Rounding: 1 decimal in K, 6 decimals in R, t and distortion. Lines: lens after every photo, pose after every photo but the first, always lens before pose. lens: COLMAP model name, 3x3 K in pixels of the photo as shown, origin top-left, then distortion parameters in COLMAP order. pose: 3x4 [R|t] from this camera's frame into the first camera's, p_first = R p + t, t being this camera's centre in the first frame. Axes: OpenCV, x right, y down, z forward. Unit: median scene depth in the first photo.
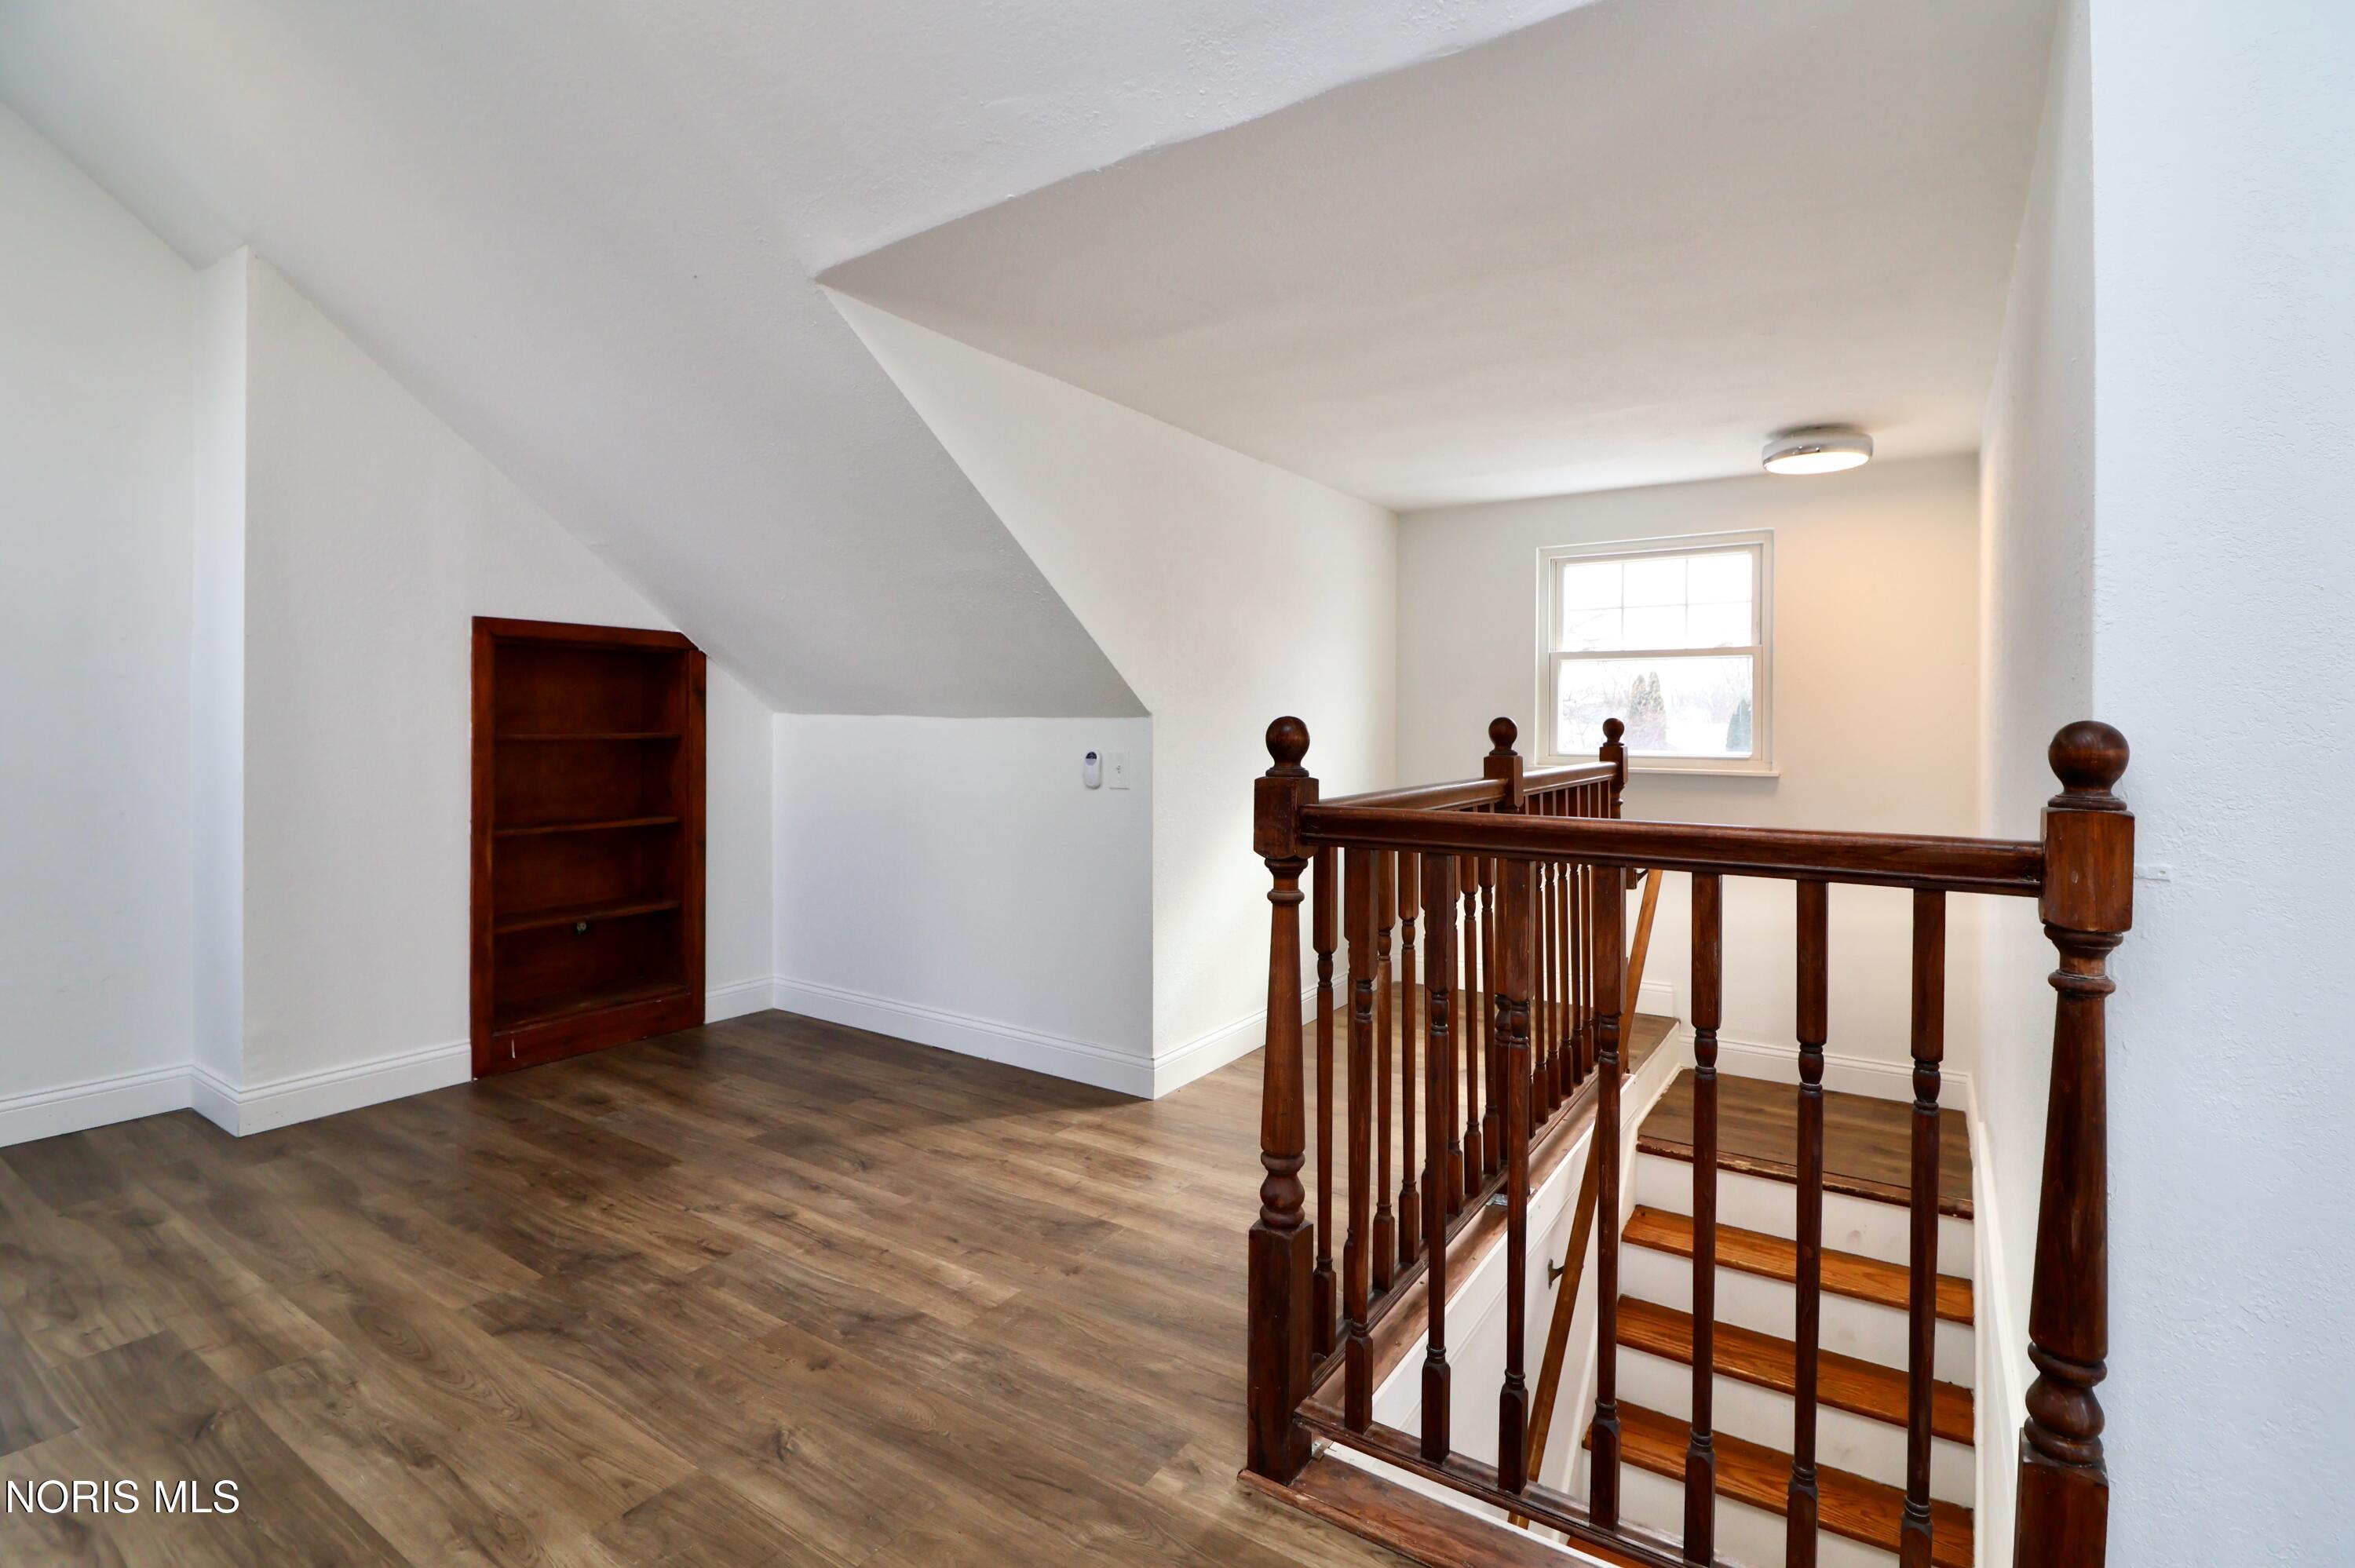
lens RADIAL K [[1110.5, 0, 1198.5], [0, 1110.5, 726.2], [0, 0, 1]] dist [-0.003395, -0.009458]
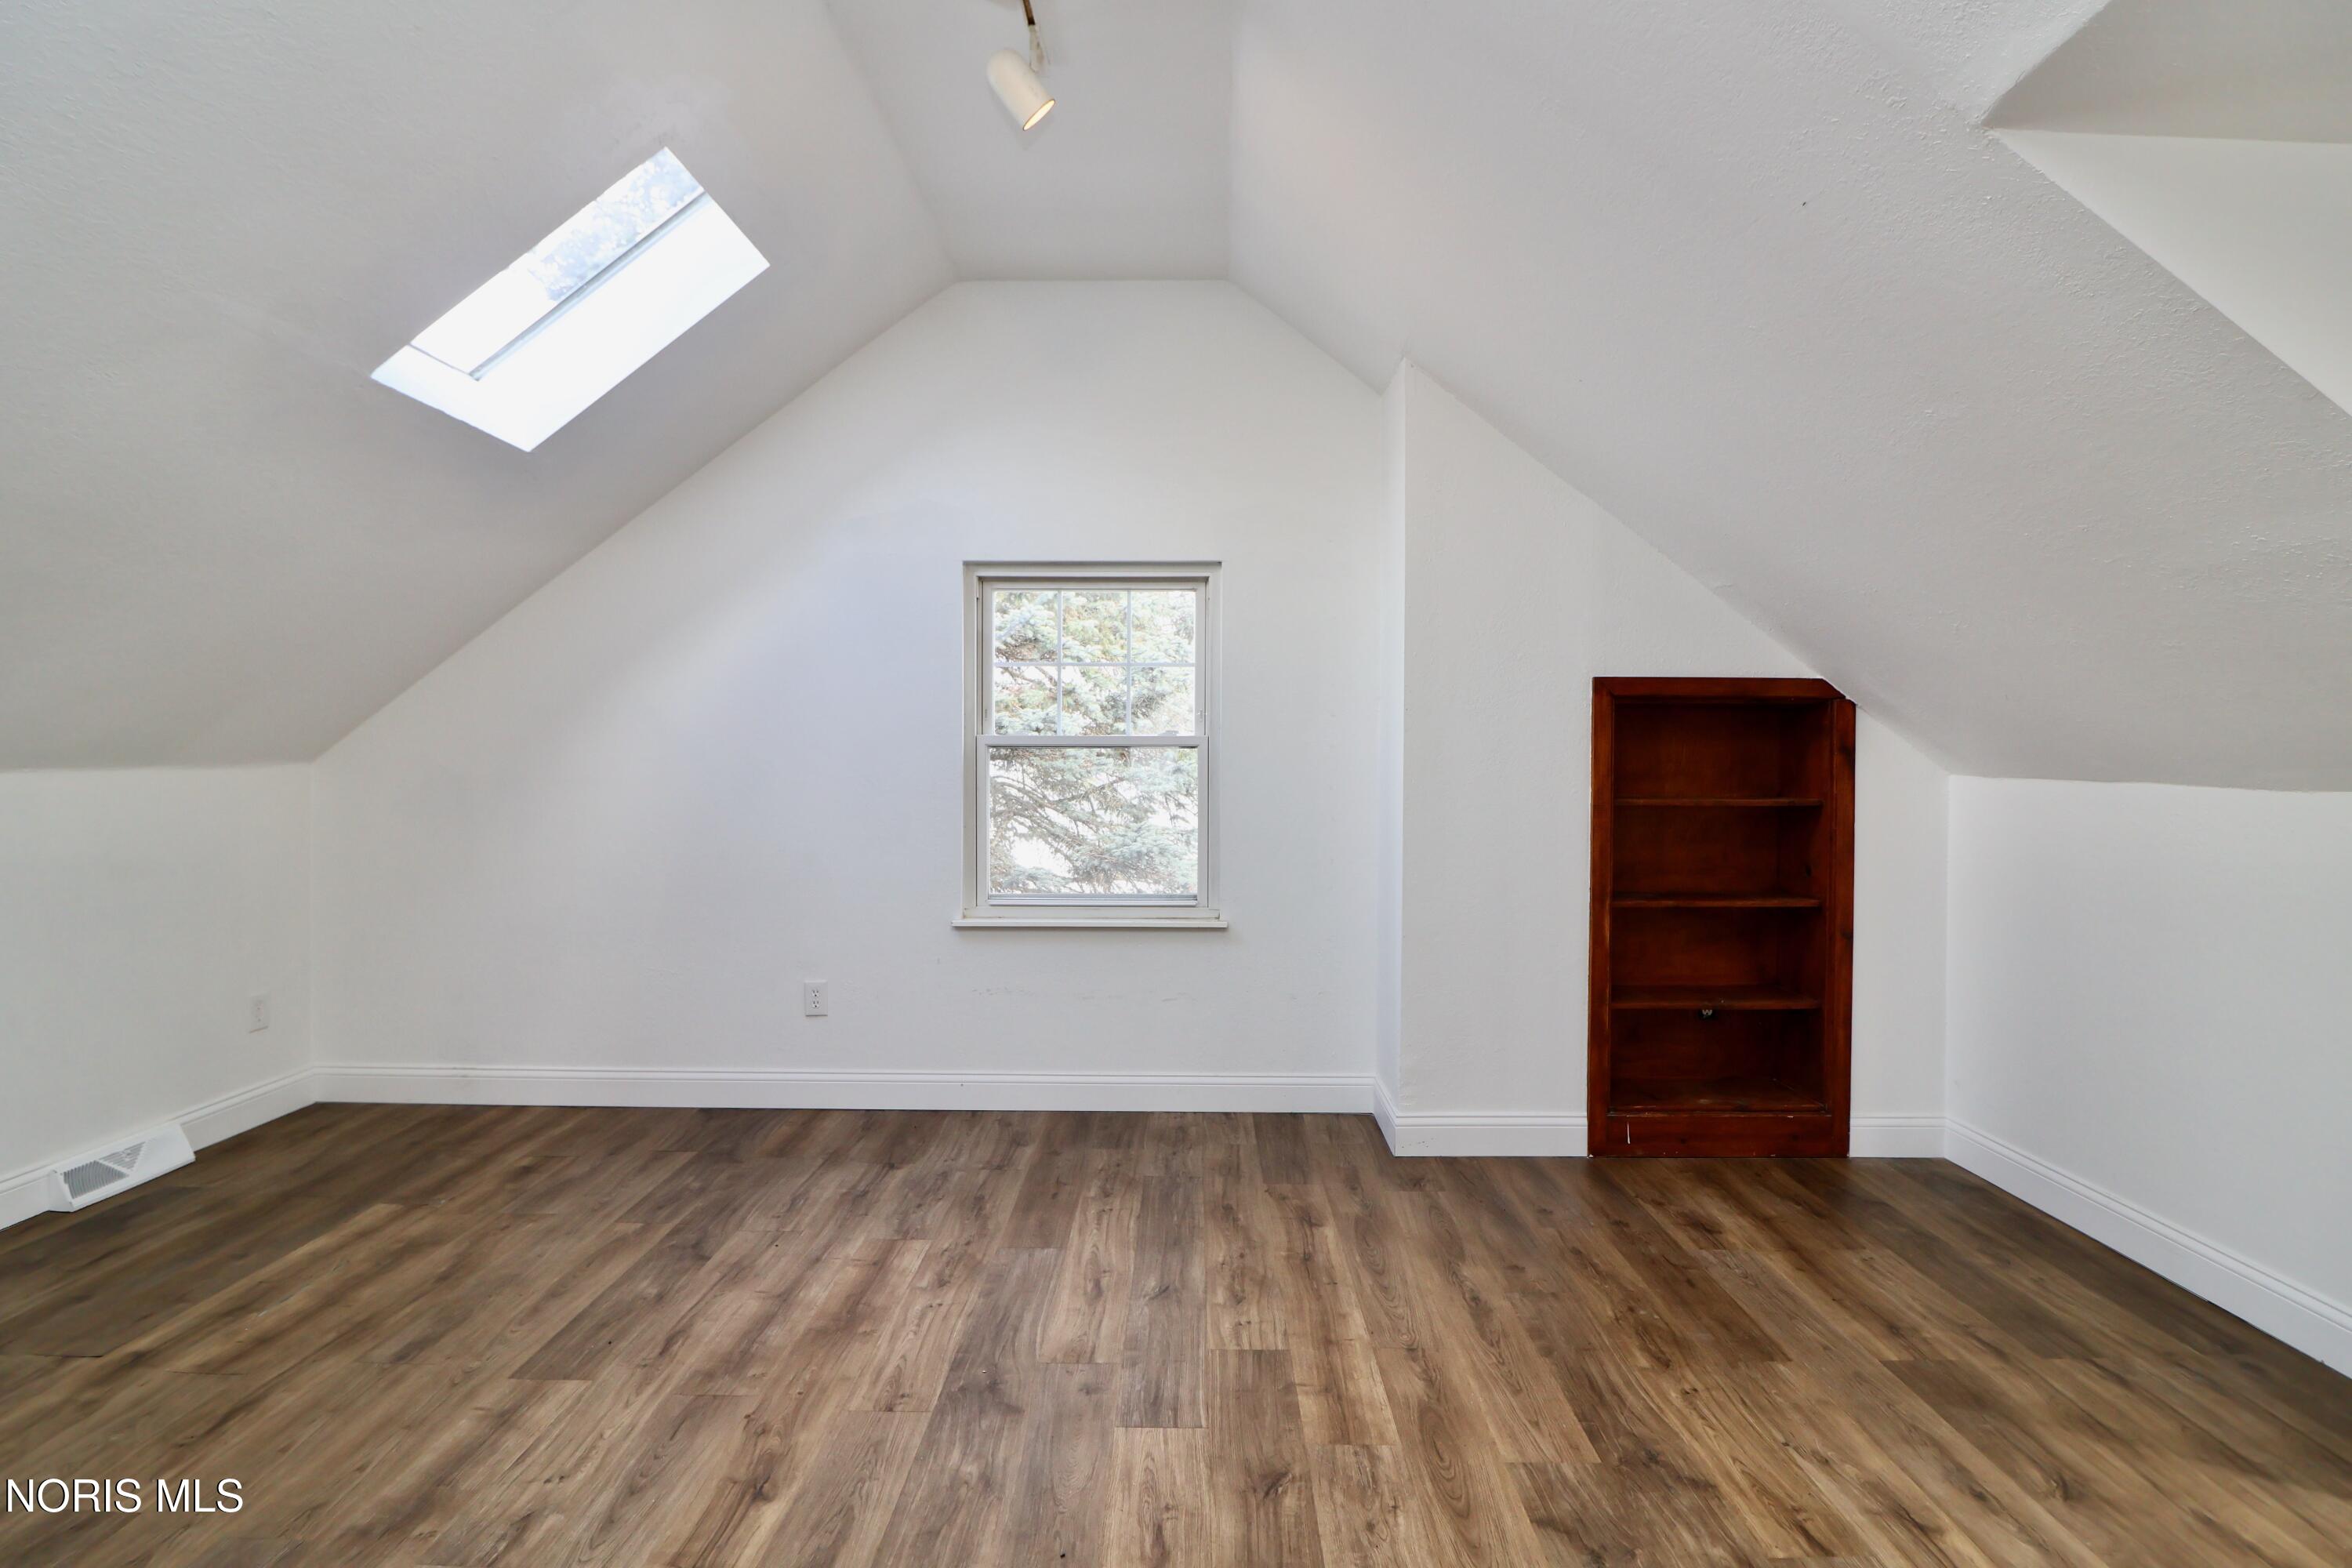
lens RADIAL K [[1090.4, 0, 1190.3], [0, 1090.4, 768.8], [0, 0, 1]] dist [-0.012852, -0.006295]
pose [[0.543416, 0.005627, -0.839445, -0.054487], [-0.005087, 0.999981, 0.003410, -0.023550], [0.839448, 0.002417, 0.543434, 0.211193]]
